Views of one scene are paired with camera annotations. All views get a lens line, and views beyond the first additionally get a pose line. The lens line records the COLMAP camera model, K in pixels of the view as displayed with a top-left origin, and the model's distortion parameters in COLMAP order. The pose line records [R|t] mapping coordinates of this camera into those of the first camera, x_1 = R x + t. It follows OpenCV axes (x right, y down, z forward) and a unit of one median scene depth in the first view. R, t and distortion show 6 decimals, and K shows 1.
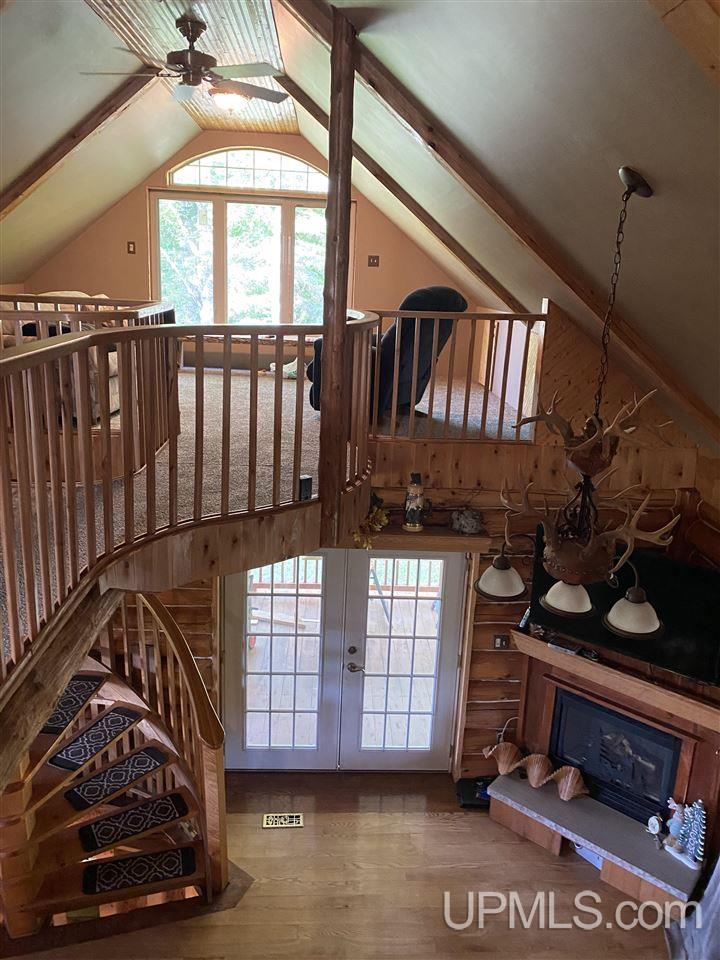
lens RADIAL K [[725.3, 0, 360.7], [0, 725.3, 478.9], [0, 0, 1]] dist [0.009637, -0.000996]
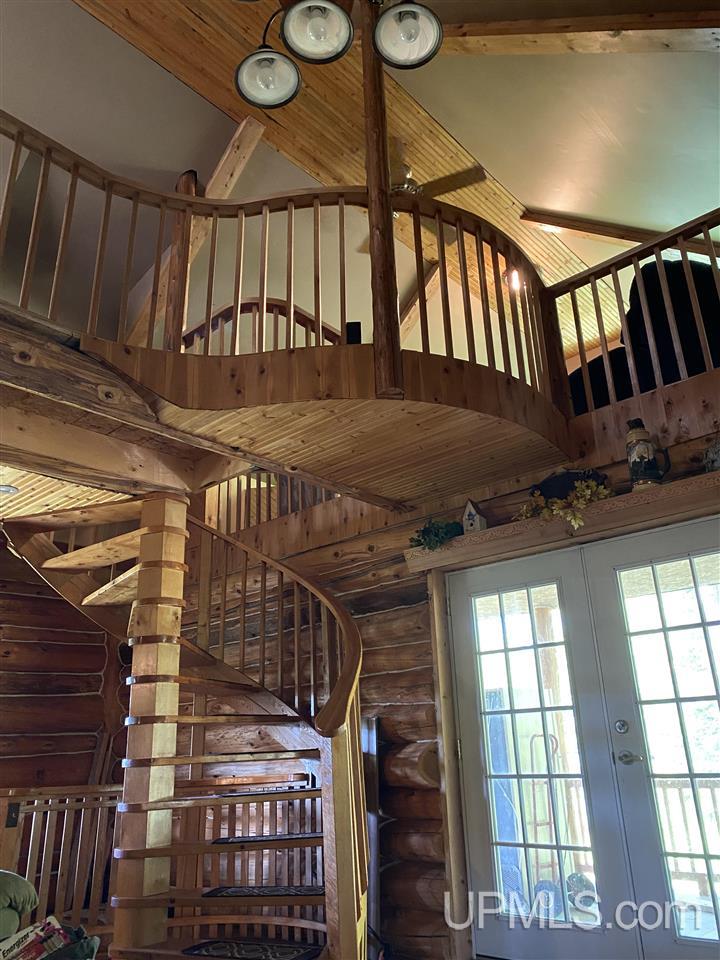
lens RADIAL K [[725.3, 0, 360.4], [0, 725.3, 477.3], [0, 0, 1]] dist [0.009637, -0.000996]
pose [[0.699019, -0.310961, -0.643953, 0.319751], [-0.144512, 0.820498, -0.553082, 0.461830], [0.700349, 0.479674, 0.528606, 0.418055]]
